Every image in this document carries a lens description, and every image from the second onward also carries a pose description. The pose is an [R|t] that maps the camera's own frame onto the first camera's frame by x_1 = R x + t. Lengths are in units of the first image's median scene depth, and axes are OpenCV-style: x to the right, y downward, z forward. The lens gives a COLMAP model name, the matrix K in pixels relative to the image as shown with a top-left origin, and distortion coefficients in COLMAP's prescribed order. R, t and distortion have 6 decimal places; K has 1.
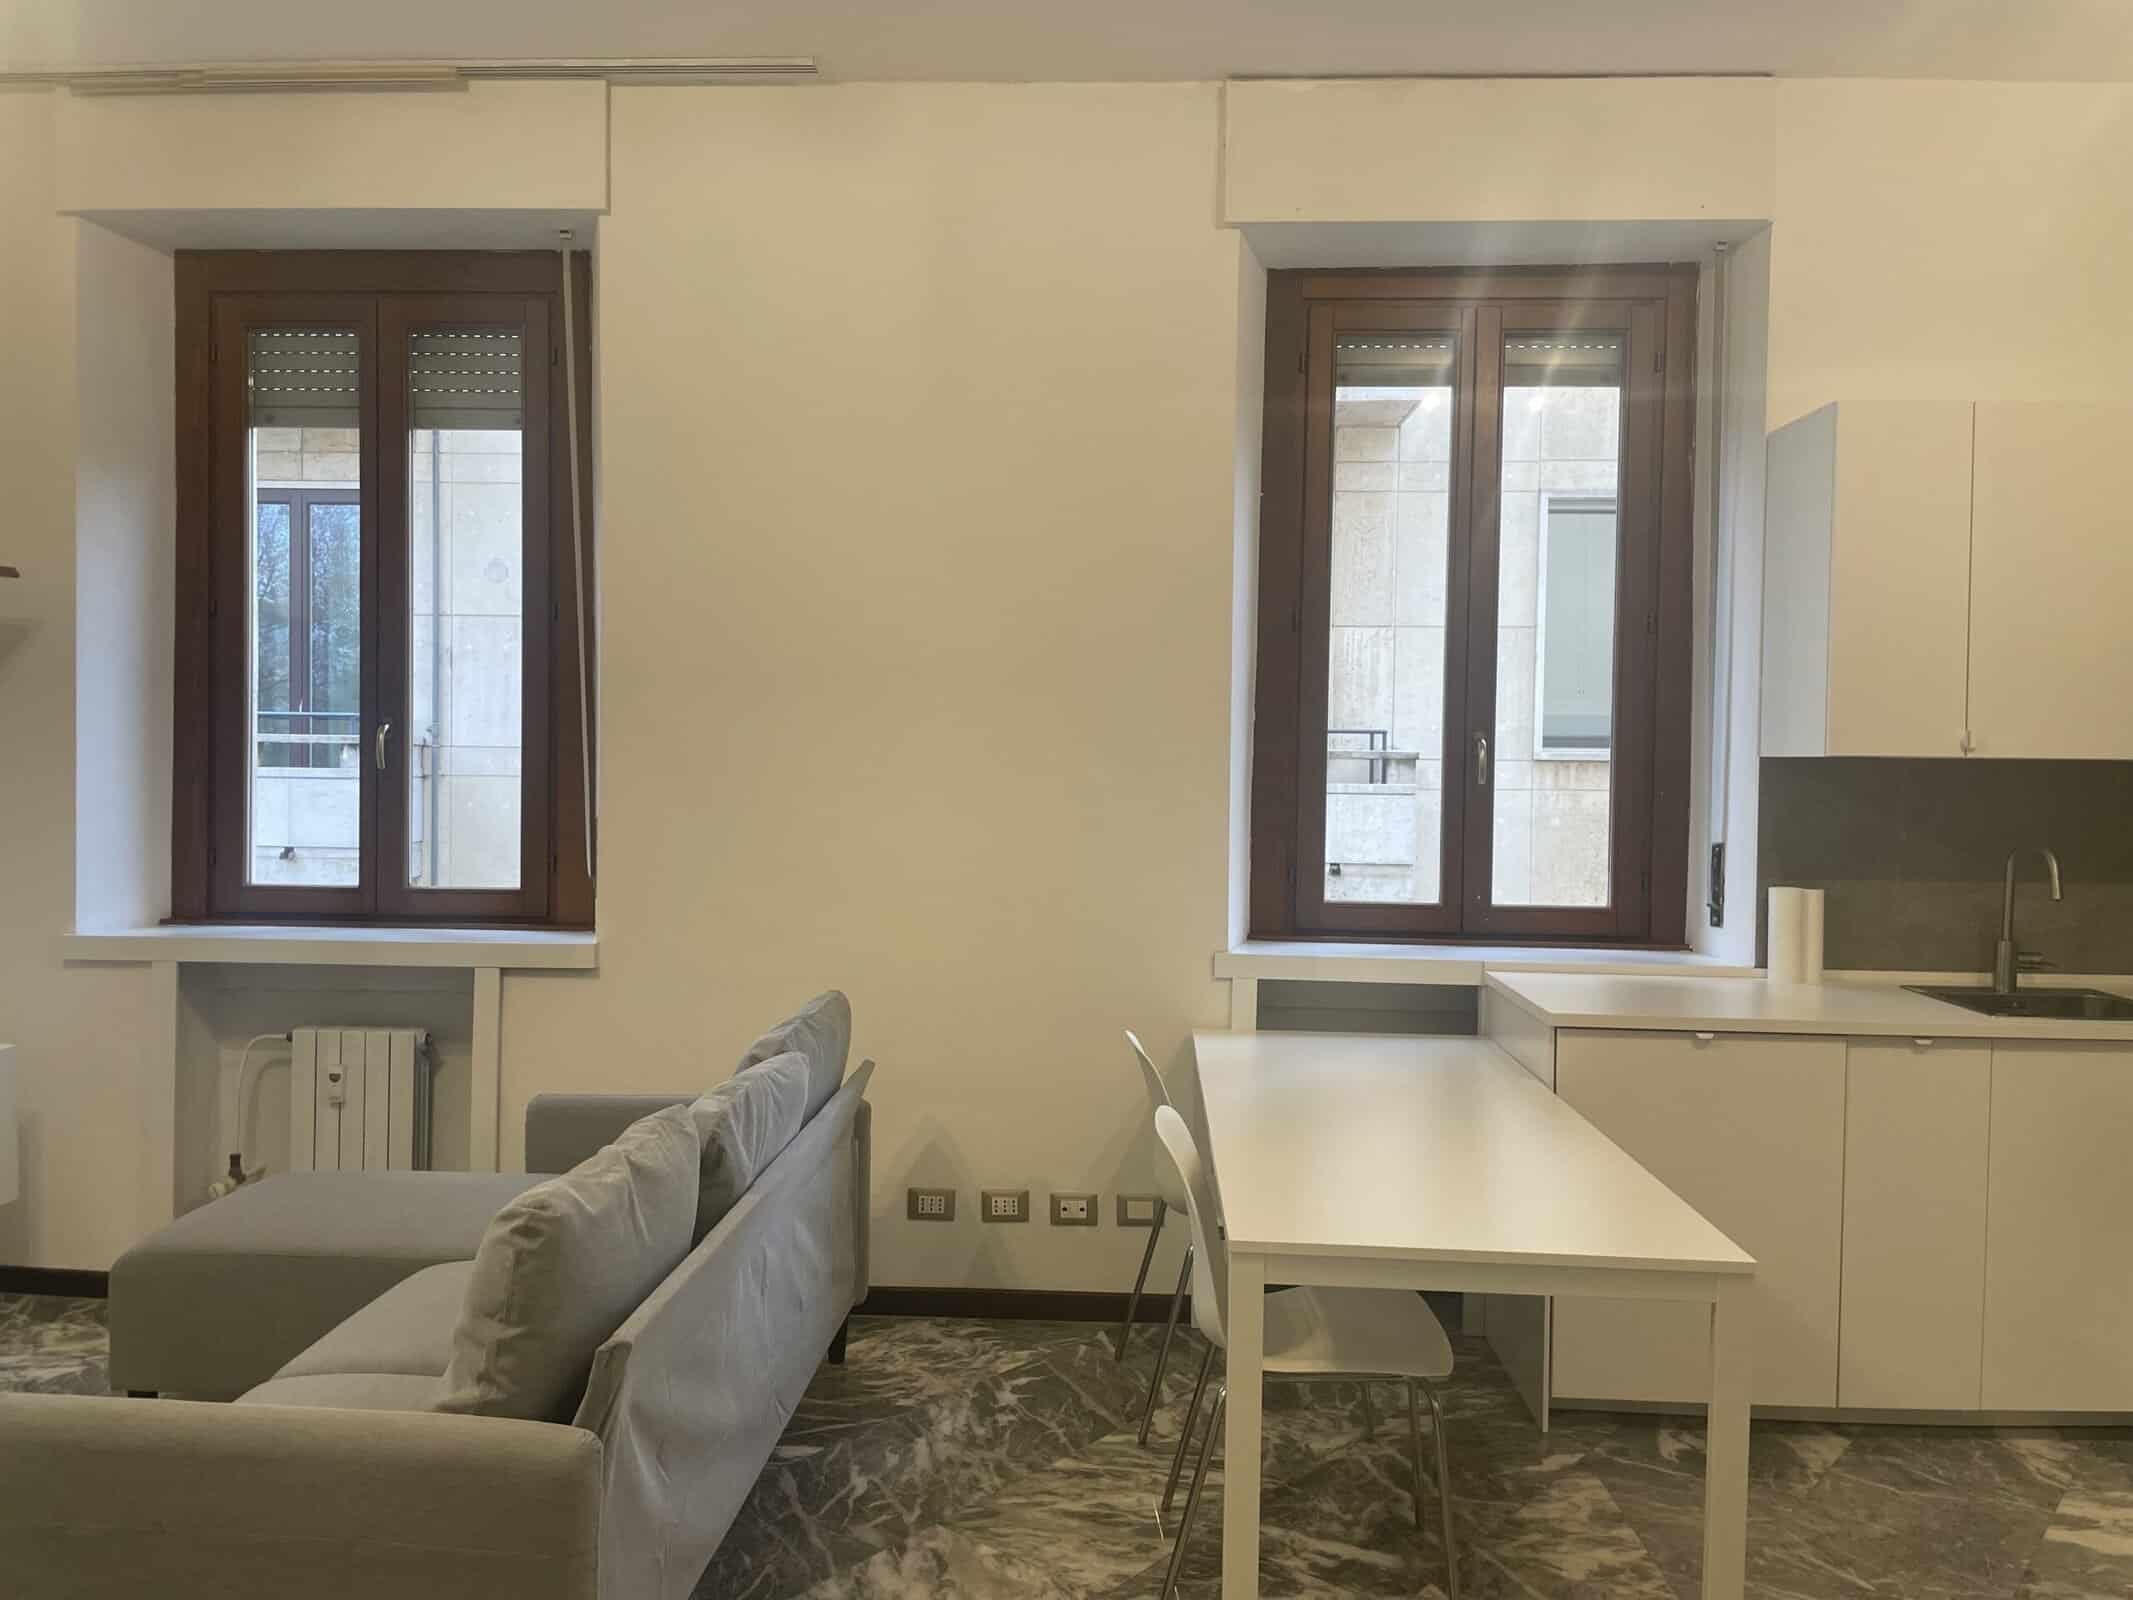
lens RADIAL K [[1612.3, 0, 1066.2], [0, 1612.3, 793.4], [0, 0, 1]] dist [0.090171, -0.124425]
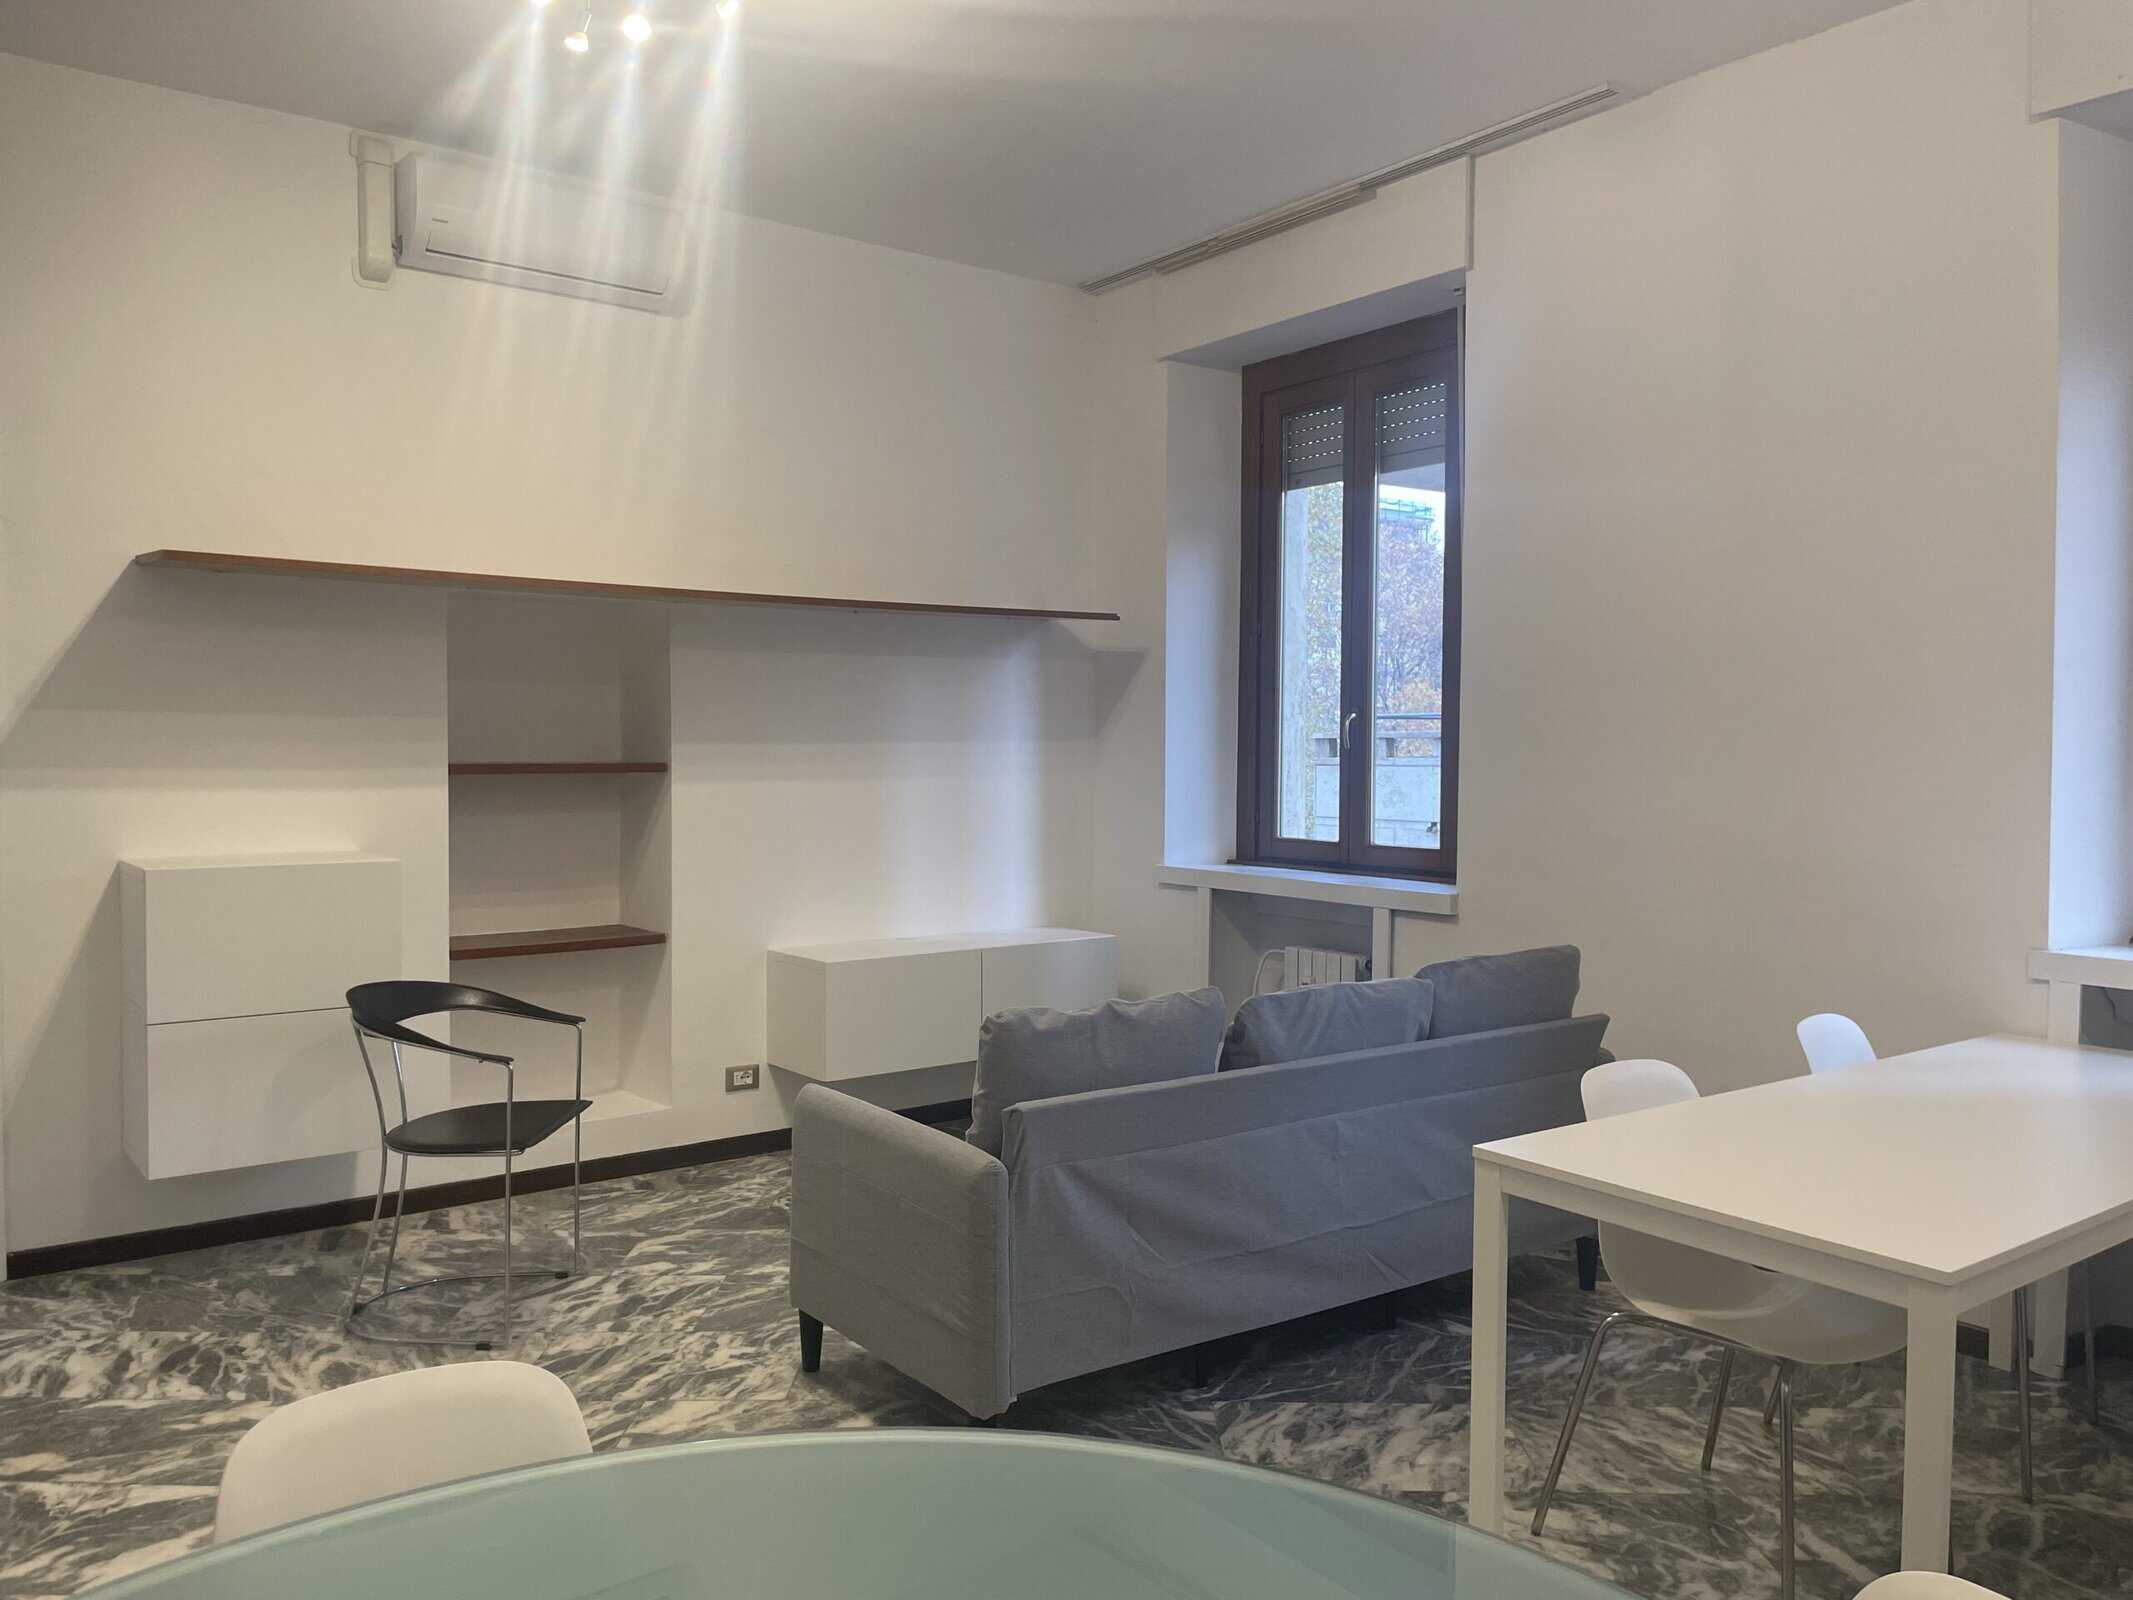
lens RADIAL K [[1616.9, 0, 1072.7], [0, 1616.9, 802.8], [0, 0, 1]] dist [0.088176, -0.124530]
pose [[0.635464, 0.017743, -0.771927, 0.445704], [-0.010896, 0.999842, 0.014013, 0.012555], [0.772054, -0.000494, 0.635557, 0.039019]]
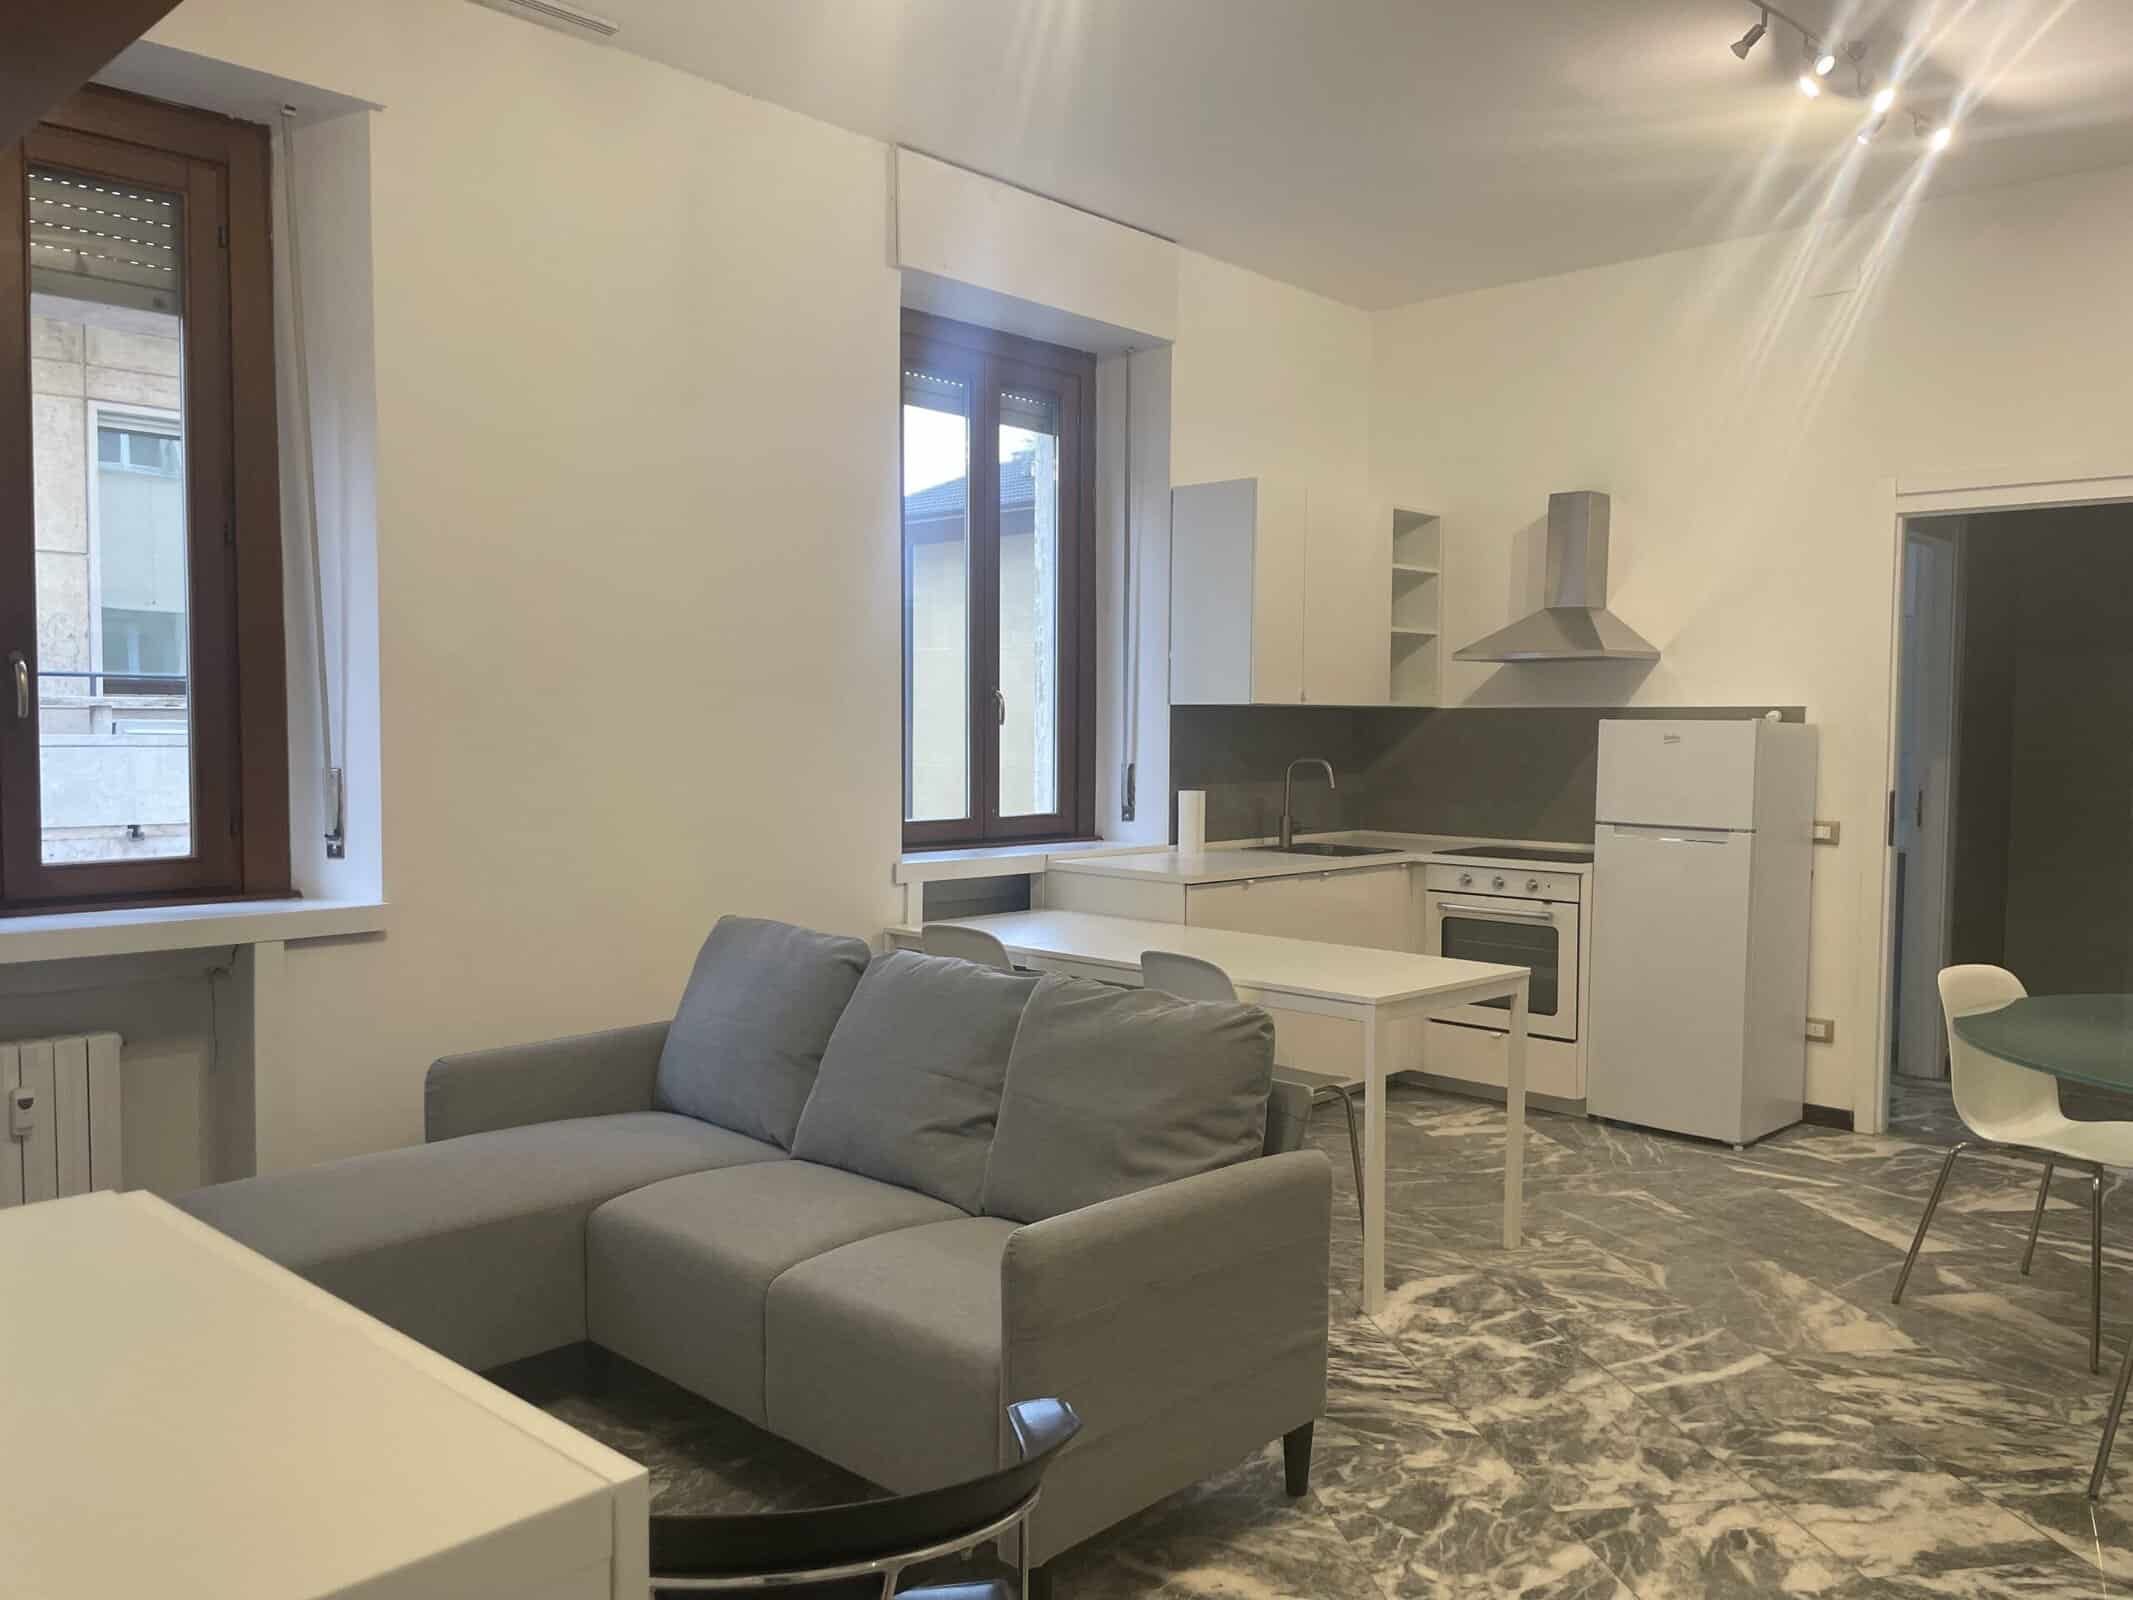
lens RADIAL K [[1616.9, 0, 1072.7], [0, 1616.9, 802.8], [0, 0, 1]] dist [0.088176, -0.124530]
pose [[0.652871, -0.045517, 0.756100, -0.743225], [0.017194, 0.998826, 0.045282, -0.000668], [-0.757274, -0.016563, 0.652888, 0.095039]]
